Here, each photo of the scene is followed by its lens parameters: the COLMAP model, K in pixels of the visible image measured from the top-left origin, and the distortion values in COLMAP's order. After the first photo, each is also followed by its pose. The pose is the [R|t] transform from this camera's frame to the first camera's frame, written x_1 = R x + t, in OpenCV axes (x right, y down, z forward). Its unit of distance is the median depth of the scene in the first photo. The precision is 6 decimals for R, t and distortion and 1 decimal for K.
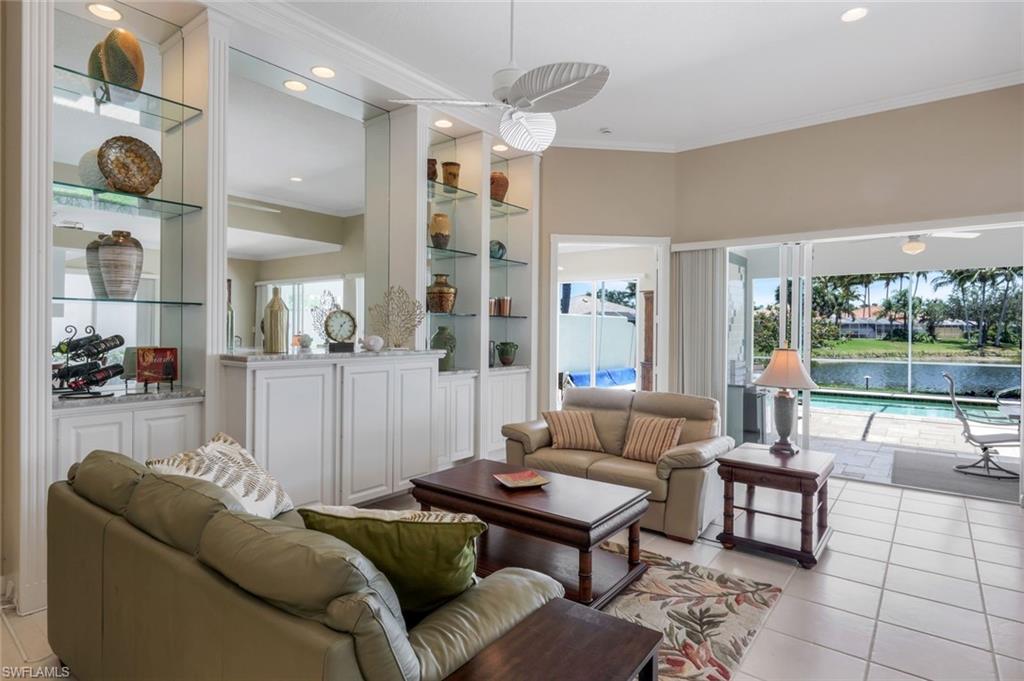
lens RADIAL K [[540.5, 0, 512.0], [0, 540.5, 340.5], [0, 0, 1]] dist [0.011695, -0.000205]
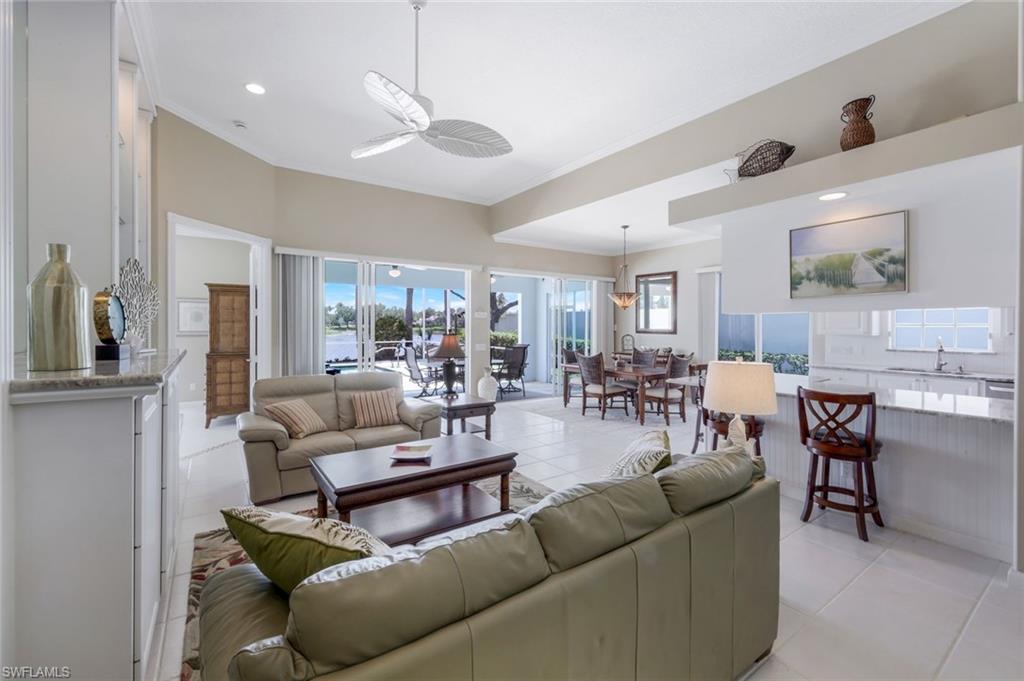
lens RADIAL K [[428.4, 0, 504.4], [0, 428.4, 334.8], [0, 0, 1]] dist [-0.000022, -0.000066]
pose [[0.304591, -0.031353, 0.951967, -0.039861], [0.019281, 0.999456, 0.026748, -0.000836], [-0.952288, 0.010208, 0.305030, 0.026709]]
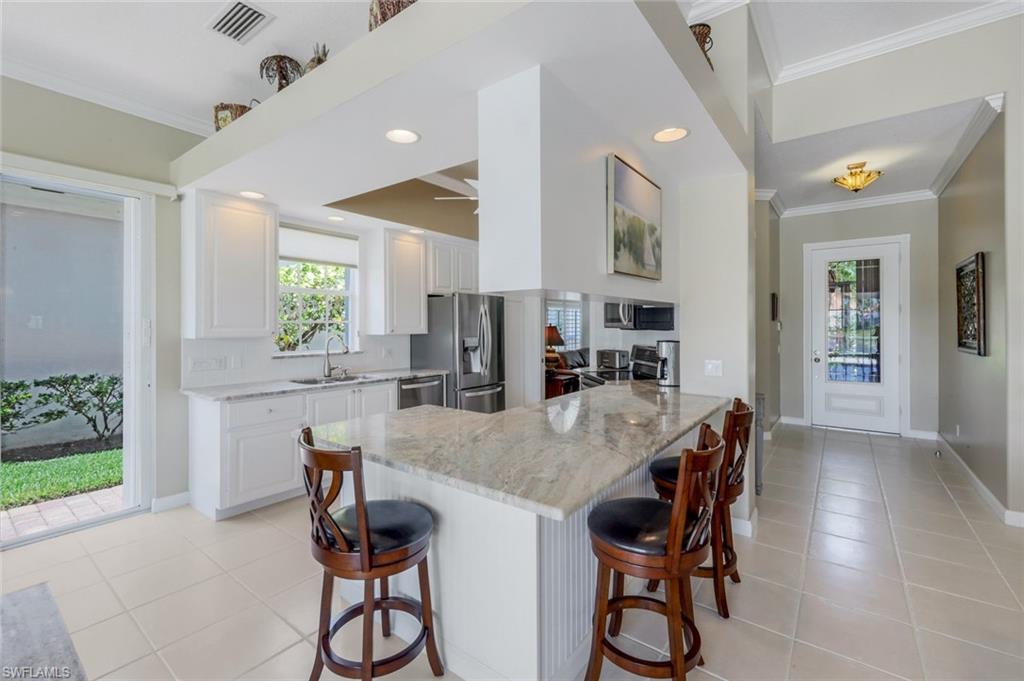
lens RADIAL K [[444.7, 0, 509.8], [0, 444.7, 324.9], [0, 0, 1]] dist [0.000931, 0.000214]
pose [[-0.999769, -0.009164, -0.019445, 0.033288], [-0.009481, 0.999822, 0.016282, 0.000179], [0.019292, 0.016462, -0.999678, 0.041688]]
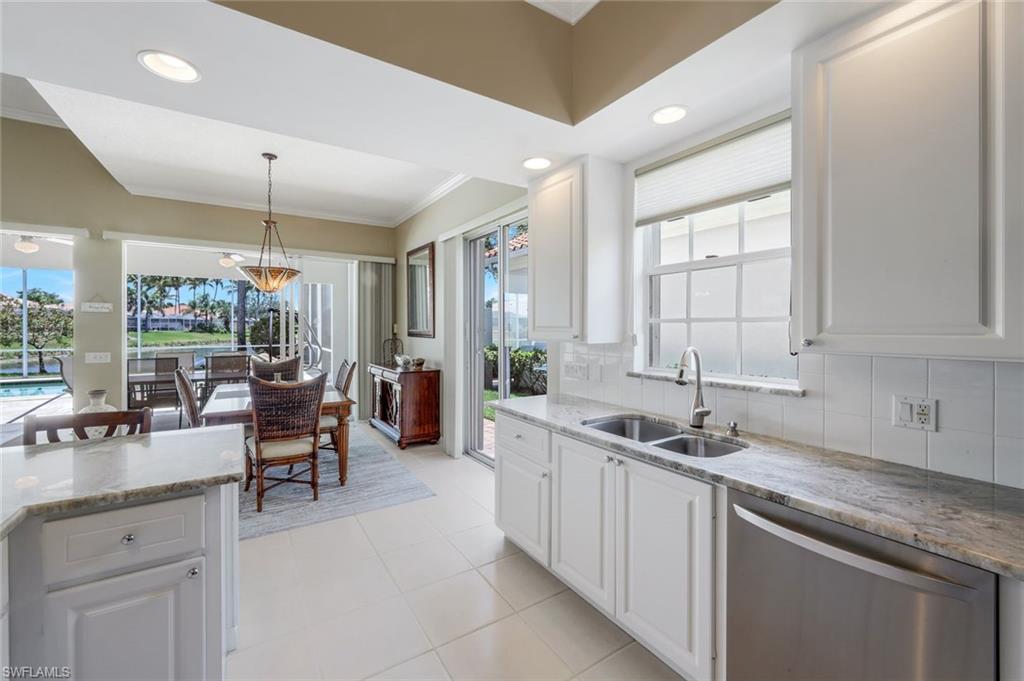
lens RADIAL K [[413.8, 0, 505.0], [0, 413.8, 329.8], [0, 0, 1]] dist [0.000163, 0.000309]
pose [[0.336603, -0.011254, 0.941580, 0.024526], [0.017098, 0.999837, 0.005838, 0.001451], [-0.941492, 0.014134, 0.336740, -0.022075]]
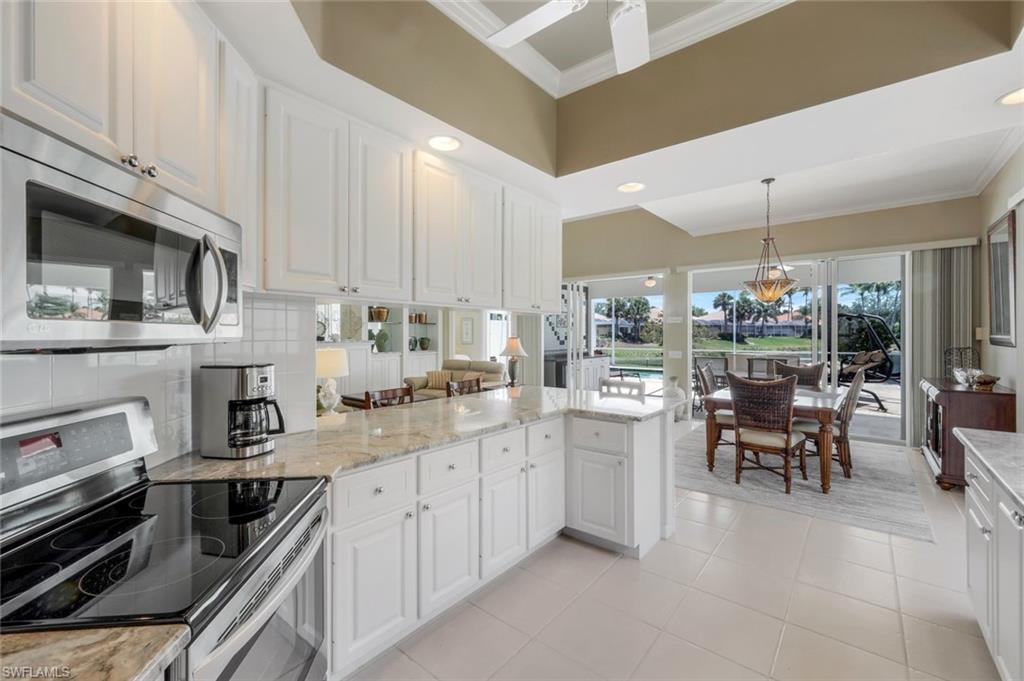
lens RADIAL K [[428.4, 0, 504.4], [0, 428.4, 334.8], [0, 0, 1]] dist [-0.000022, -0.000066]
pose [[0.999182, -0.010057, -0.039164, 0.029455], [0.009429, 0.999825, -0.016179, 0.001869], [0.039320, 0.015796, 0.999102, -0.041436]]
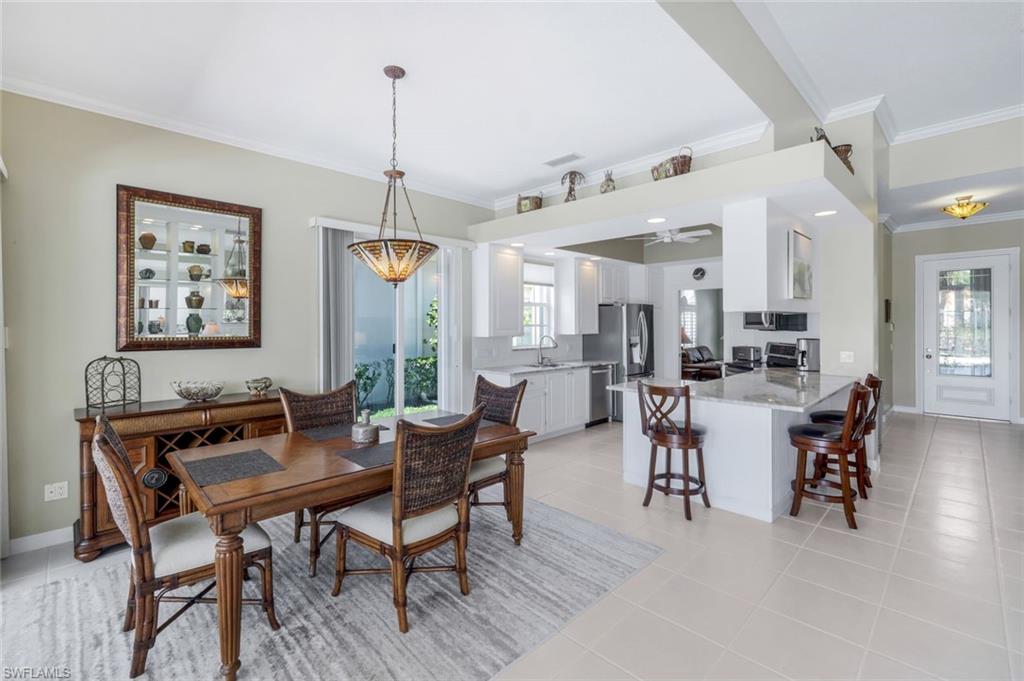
lens RADIAL K [[456.0, 0, 501.7], [0, 456.0, 327.1], [0, 0, 1]] dist [0.000193, -0.000397]
pose [[-0.991127, -0.005988, 0.132781, 0.054583], [-0.003018, 0.999741, 0.022564, -0.000767], [-0.132881, 0.021963, -0.990889, 0.072353]]
